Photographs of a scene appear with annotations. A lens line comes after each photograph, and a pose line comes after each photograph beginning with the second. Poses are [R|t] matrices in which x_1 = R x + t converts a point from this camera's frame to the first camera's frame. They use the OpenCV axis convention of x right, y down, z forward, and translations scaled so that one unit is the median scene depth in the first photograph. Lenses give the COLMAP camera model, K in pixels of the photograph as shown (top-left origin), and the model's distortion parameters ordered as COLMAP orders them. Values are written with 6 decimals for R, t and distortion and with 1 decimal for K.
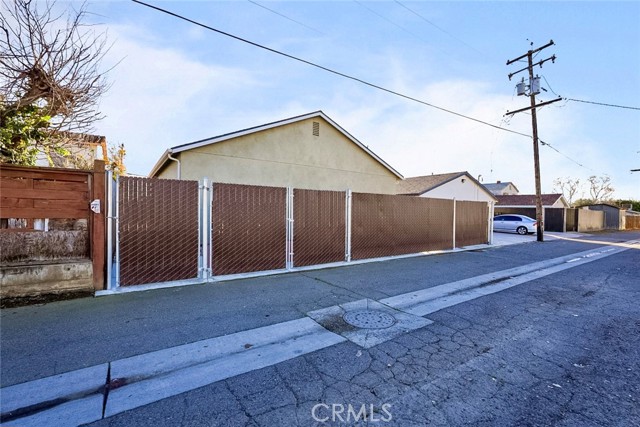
lens RADIAL K [[279.8, 0, 317.5], [0, 279.8, 215.4], [0, 0, 1]] dist [-0.005627, 0.004517]
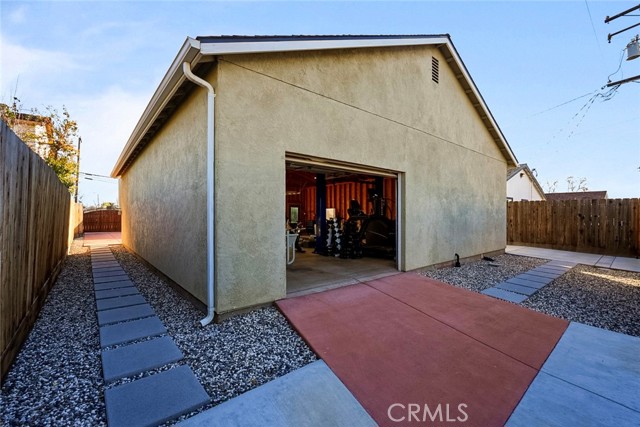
lens RADIAL K [[279.8, 0, 320.4], [0, 279.8, 214.0], [0, 0, 1]] dist [-0.005627, 0.004517]
pose [[0.995470, -0.018645, 0.093233, -0.575956], [0.020513, 0.999607, -0.019120, -0.024432], [-0.092840, 0.020946, 0.995461, 0.914865]]
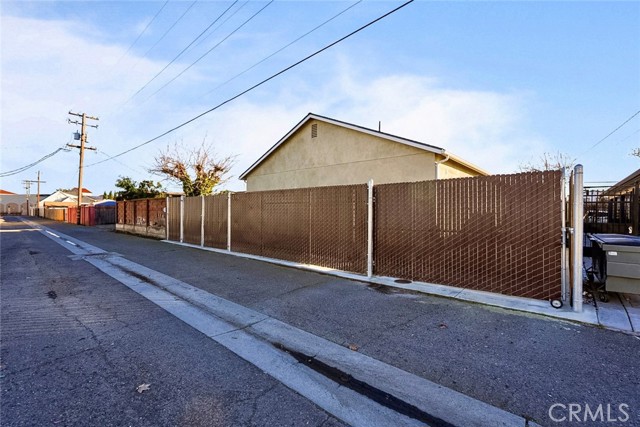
lens RADIAL K [[279.8, 0, 317.8], [0, 279.8, 212.3], [0, 0, 1]] dist [-0.005627, 0.004517]
pose [[0.237414, -0.020284, -0.971197, 1.933988], [-0.019647, 0.999477, -0.025678, 0.029560], [0.971210, 0.025178, 0.236891, 1.521445]]
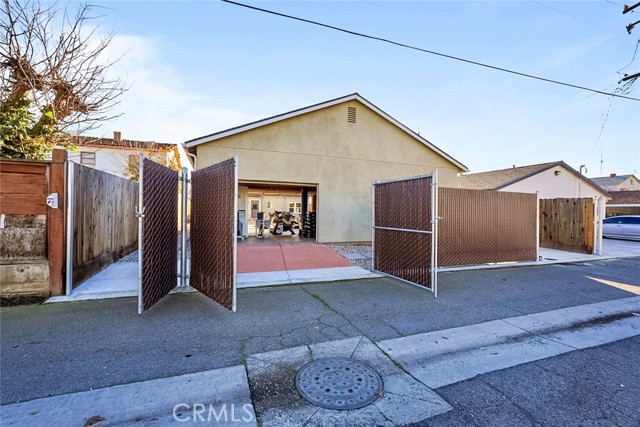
lens RADIAL K [[279.8, 0, 318.7], [0, 279.8, 212.5], [0, 0, 1]] dist [-0.005627, 0.004517]
pose [[0.971832, -0.002076, -0.235664, 0.192611], [-0.002160, 0.999841, -0.017716, 0.015720], [0.235663, 0.017726, 0.971673, 0.276464]]
